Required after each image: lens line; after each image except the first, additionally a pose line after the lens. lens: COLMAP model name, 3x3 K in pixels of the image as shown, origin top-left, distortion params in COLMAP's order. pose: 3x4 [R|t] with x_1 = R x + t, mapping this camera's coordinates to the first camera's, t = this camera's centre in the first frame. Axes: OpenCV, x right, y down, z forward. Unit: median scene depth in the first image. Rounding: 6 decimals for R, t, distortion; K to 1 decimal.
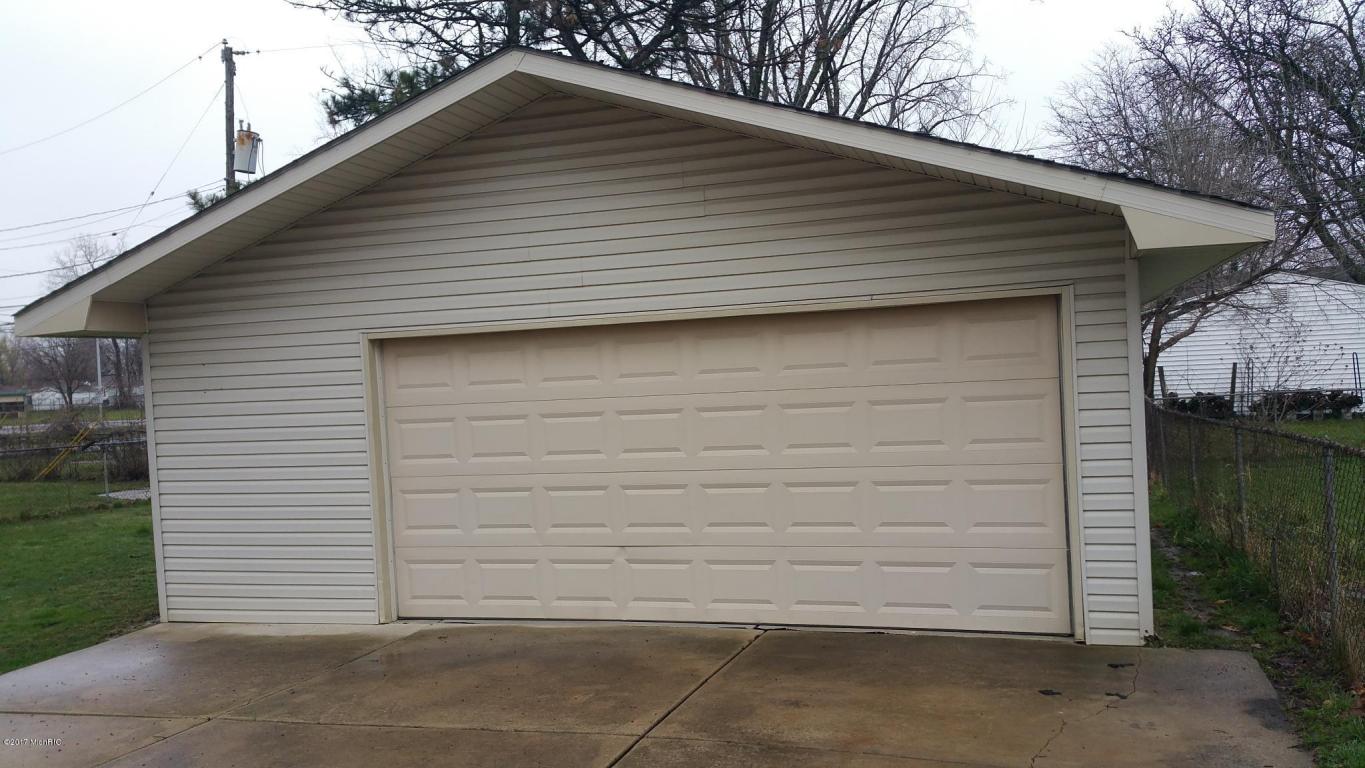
lens RADIAL K [[1095.8, 0, 689.3], [0, 1095.8, 399.8], [0, 0, 1]] dist [0.147986, -0.273606]
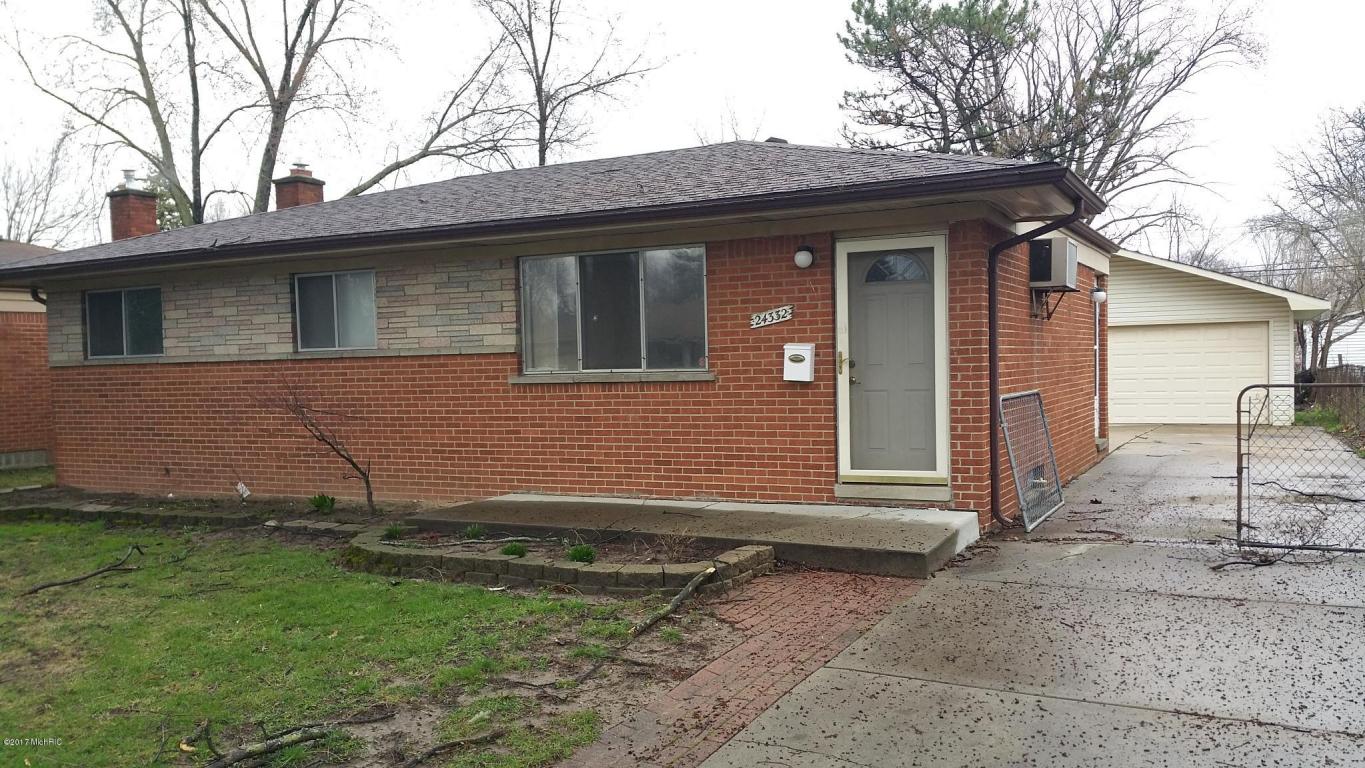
lens RADIAL K [[1095.8, 0, 689.3], [0, 1095.8, 399.8], [0, 0, 1]] dist [0.147986, -0.273606]
pose [[0.986205, 0.032007, -0.162403, -0.779734], [-0.029945, 0.999437, 0.015129, 0.135218], [0.162796, -0.010057, 0.986609, -2.434015]]
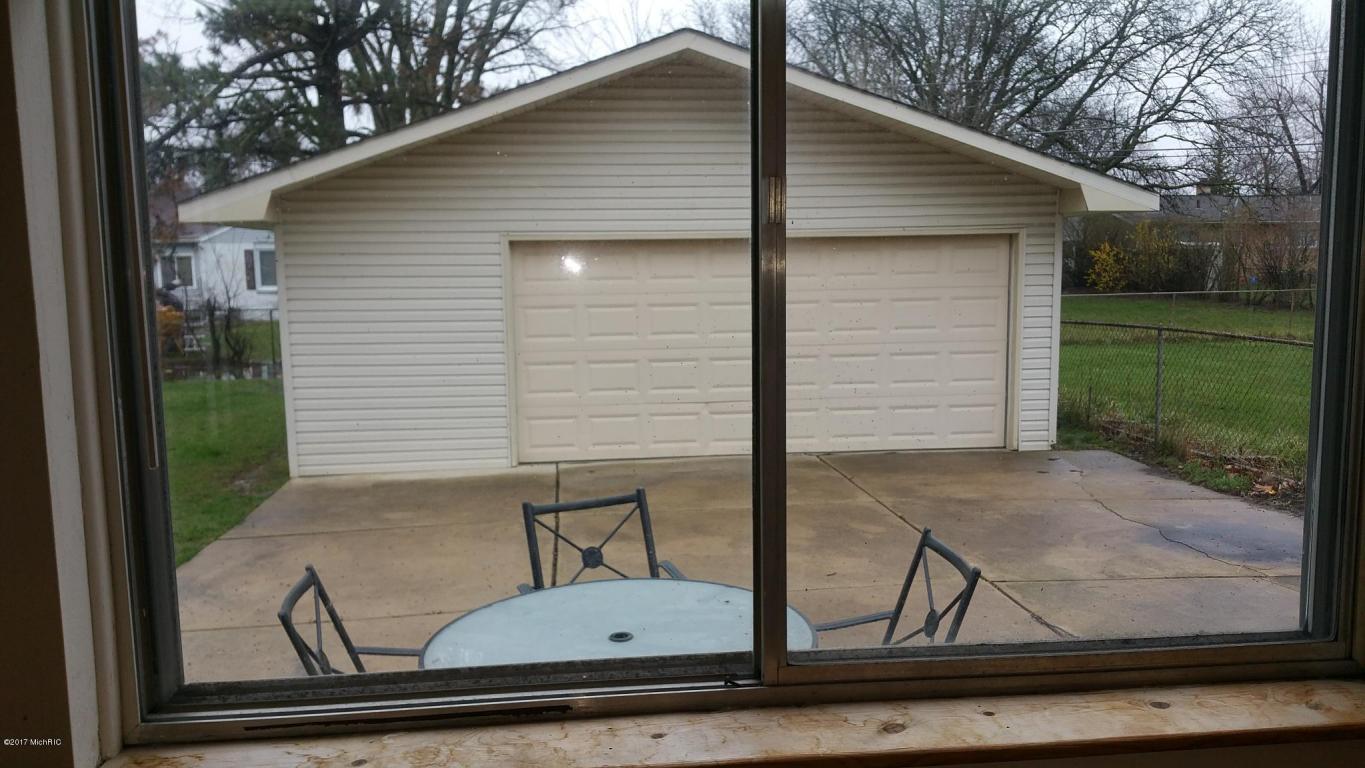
lens RADIAL K [[1095.8, 0, 689.3], [0, 1095.8, 399.8], [0, 0, 1]] dist [0.147986, -0.273606]
pose [[0.912814, -0.010247, 0.408248, -0.699668], [-0.019090, 0.997522, 0.067721, 0.041532], [-0.407930, -0.069610, 0.910356, -0.257169]]
